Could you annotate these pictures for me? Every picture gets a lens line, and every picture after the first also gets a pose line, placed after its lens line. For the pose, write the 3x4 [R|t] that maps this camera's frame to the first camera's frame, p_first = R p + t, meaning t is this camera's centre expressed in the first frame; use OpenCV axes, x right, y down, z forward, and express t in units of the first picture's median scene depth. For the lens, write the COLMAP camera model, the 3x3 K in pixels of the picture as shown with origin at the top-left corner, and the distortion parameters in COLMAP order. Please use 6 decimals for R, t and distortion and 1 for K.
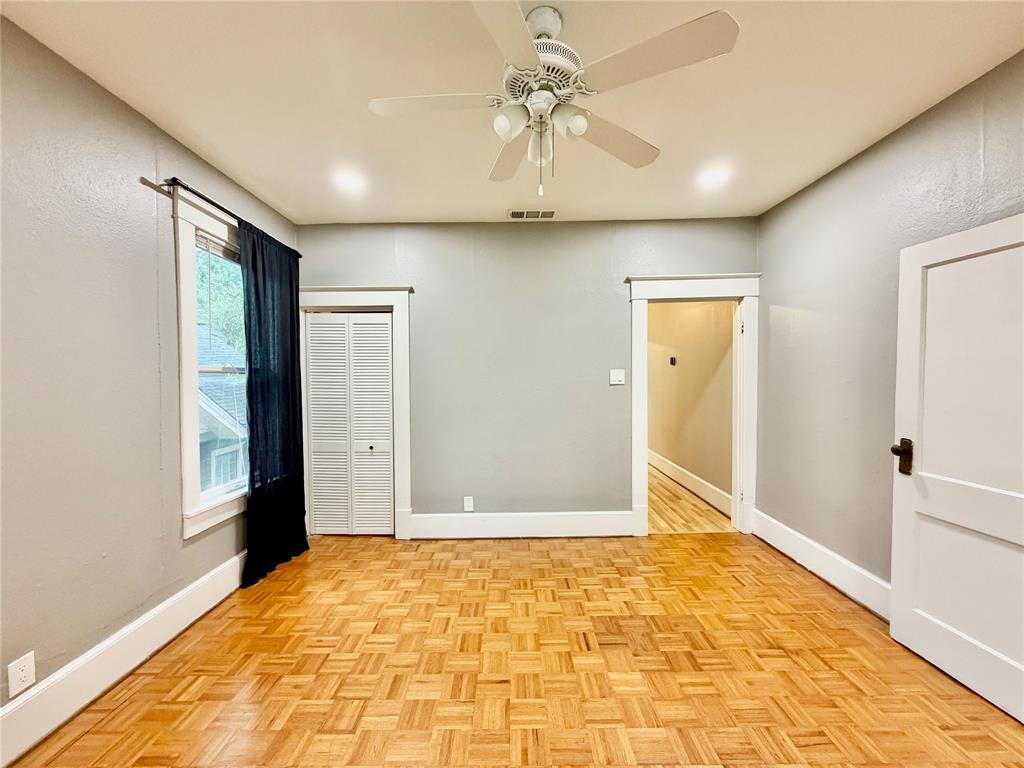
lens RADIAL K [[408.0, 0, 511.0], [0, 408.0, 385.3], [0, 0, 1]] dist [-0.001331, -0.000014]
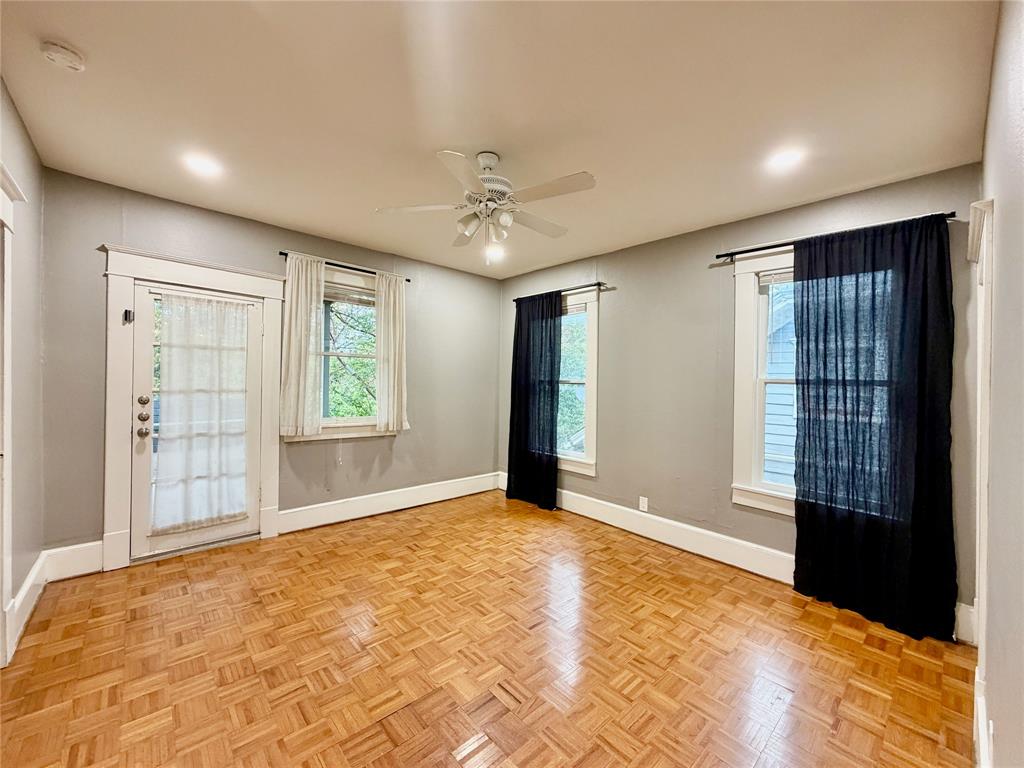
lens RADIAL K [[408.0, 0, 509.8], [0, 408.0, 379.1], [0, 0, 1]] dist [-0.001331, -0.000014]
pose [[-0.737369, -0.019052, -0.675221, 0.753883], [-0.040230, 0.999066, 0.015744, -0.038335], [0.674291, 0.038773, -0.737447, 1.567163]]
